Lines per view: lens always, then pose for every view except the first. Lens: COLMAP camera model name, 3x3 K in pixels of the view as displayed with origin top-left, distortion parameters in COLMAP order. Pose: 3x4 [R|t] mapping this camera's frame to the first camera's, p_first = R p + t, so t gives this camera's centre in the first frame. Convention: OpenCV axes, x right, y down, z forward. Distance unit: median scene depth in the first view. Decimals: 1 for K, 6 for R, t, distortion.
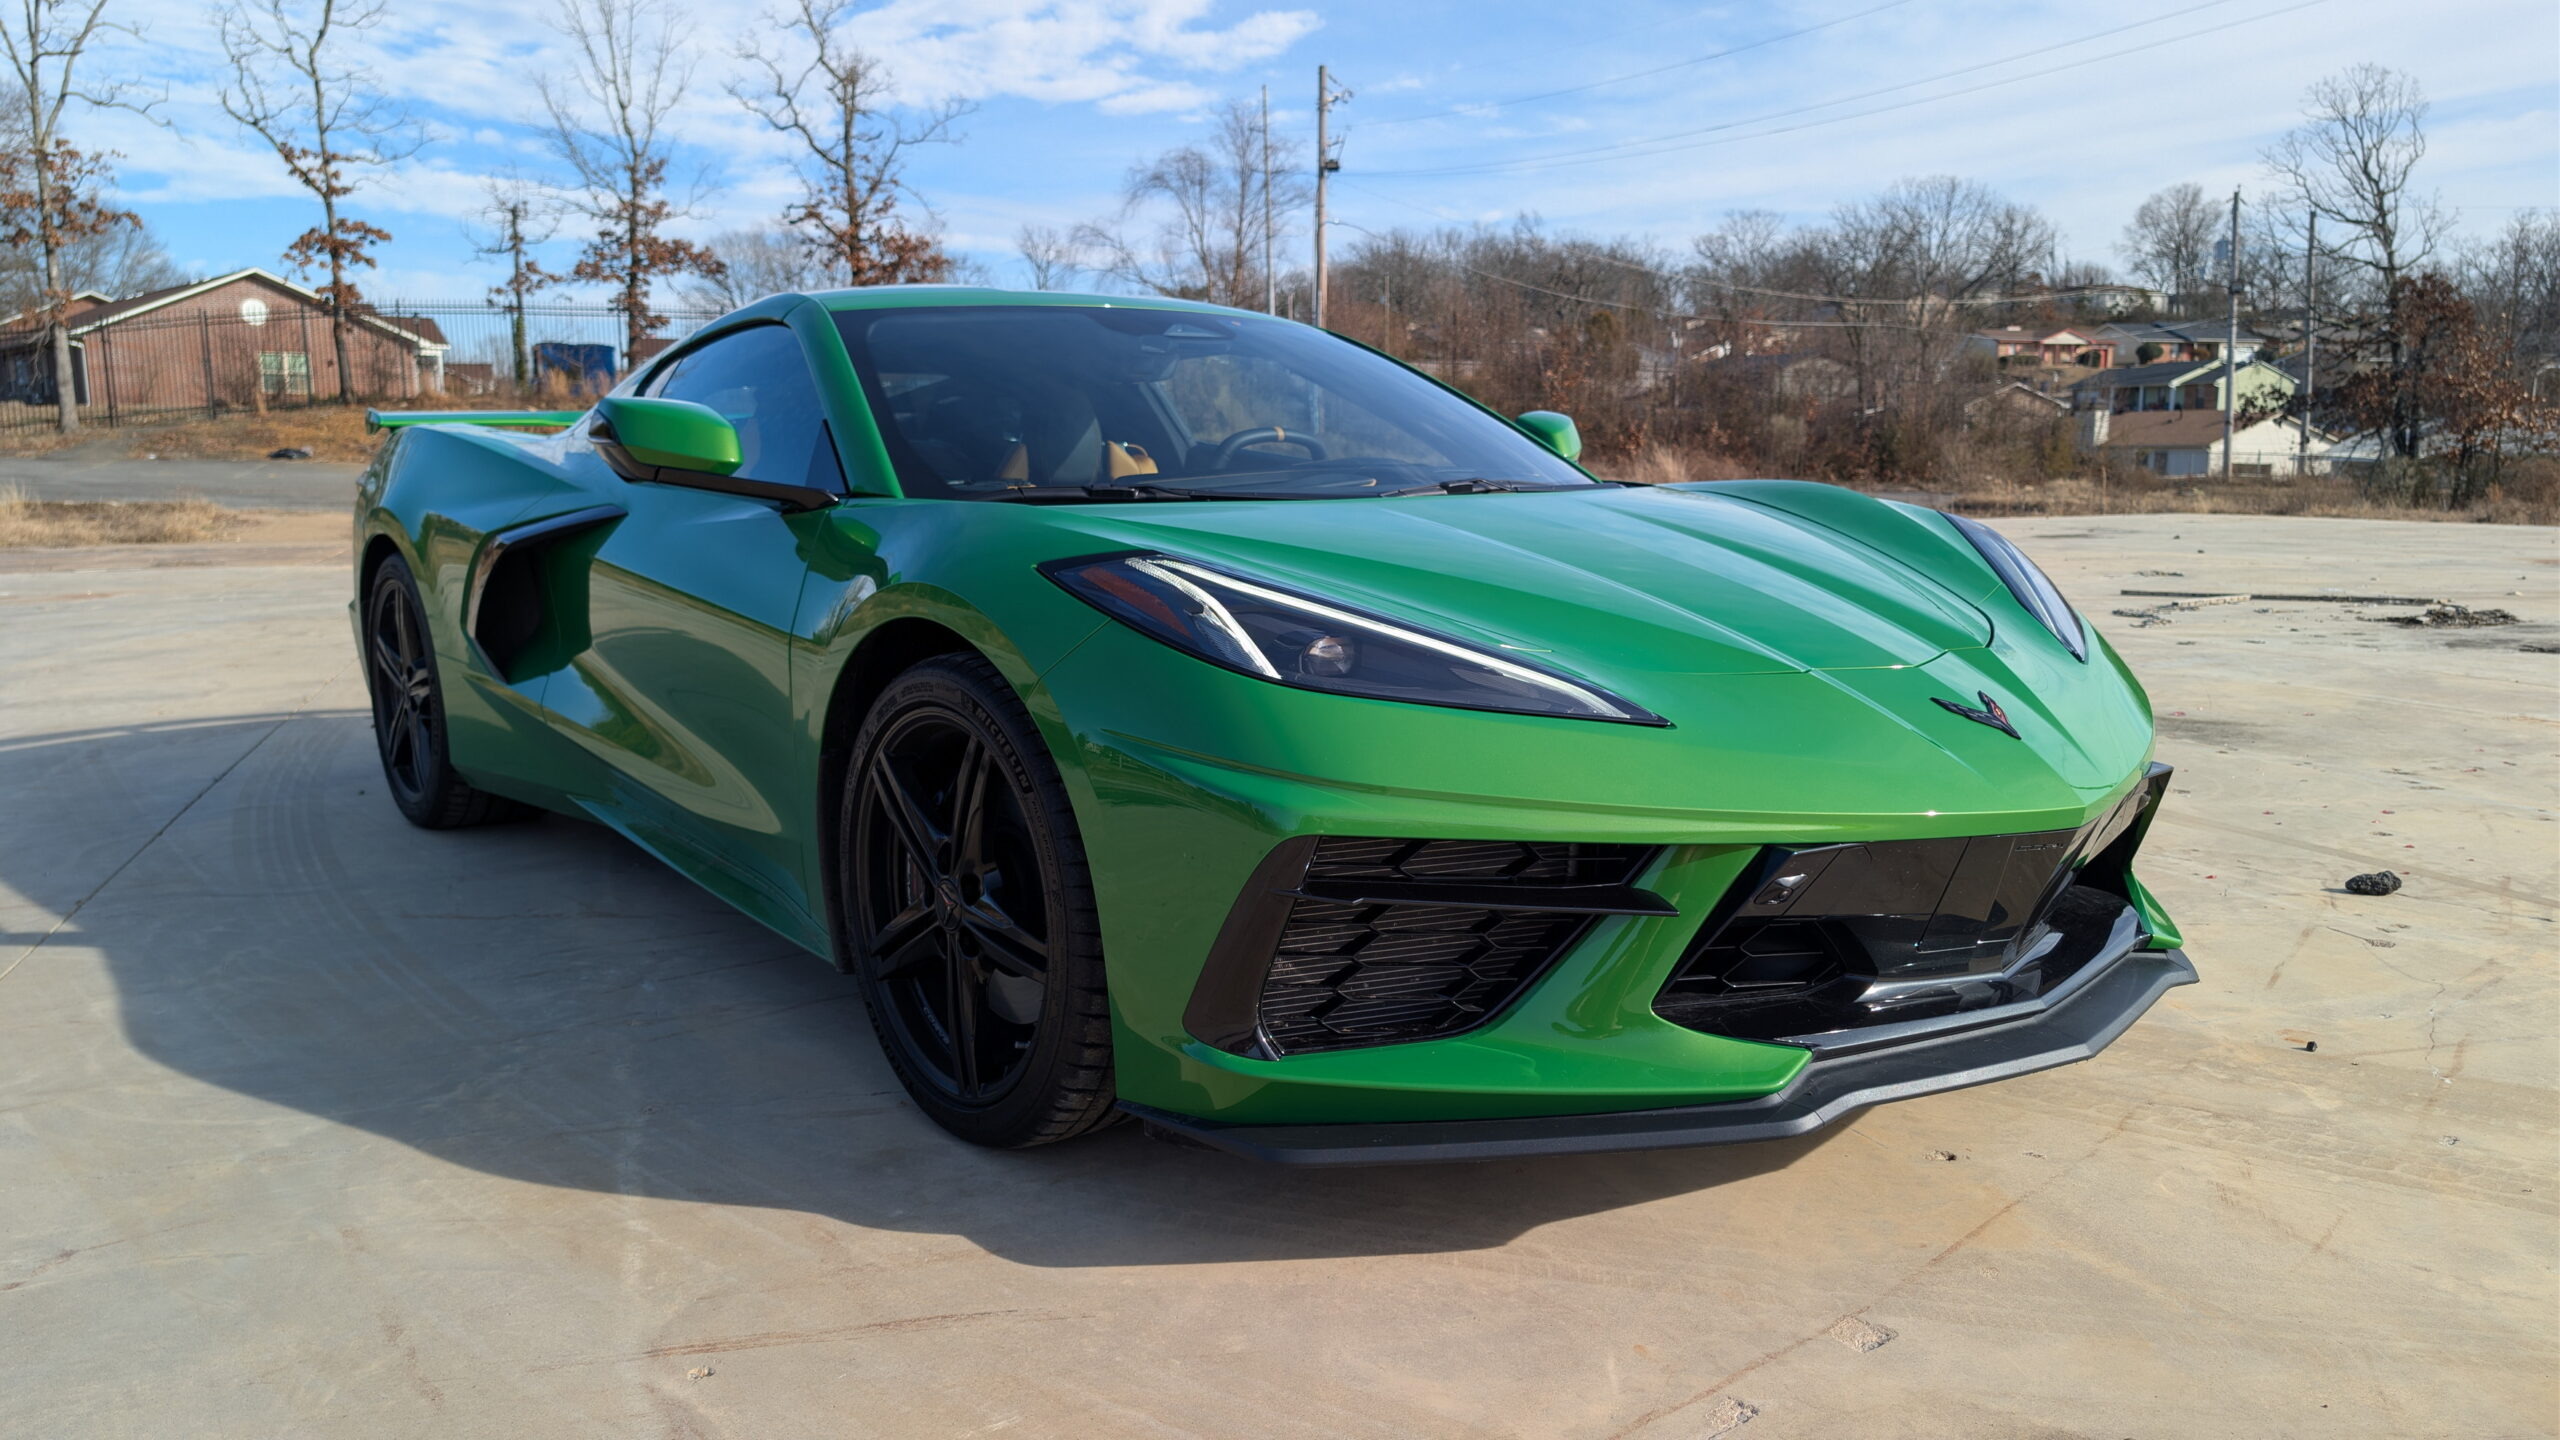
lens RADIAL K [[1816.4, 0, 1282.5], [0, 1816.4, 746.2], [0, 0, 1]] dist [0.023789, -0.015795]
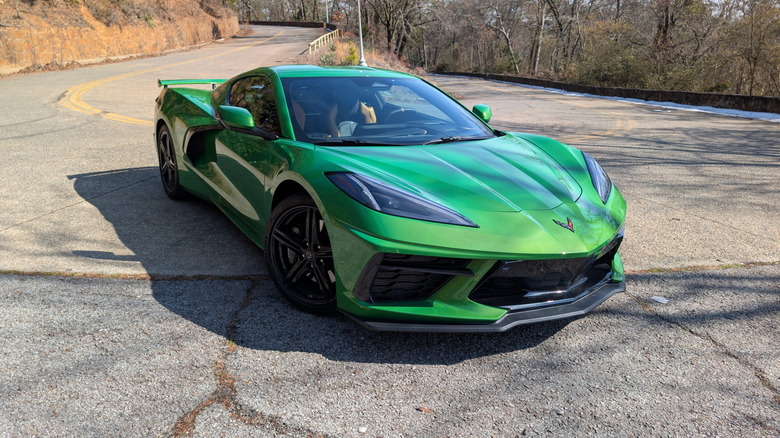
lens RADIAL K [[553.4, 0, 389.5], [0, 553.4, 219.6], [0, 0, 1]] dist [0.023789, -0.015795]
pose [[0.995947, 0.061654, -0.065486, 0.080812], [-0.053356, 0.991134, 0.121679, -0.134496], [0.072407, -0.117692, 0.990407, -0.164932]]
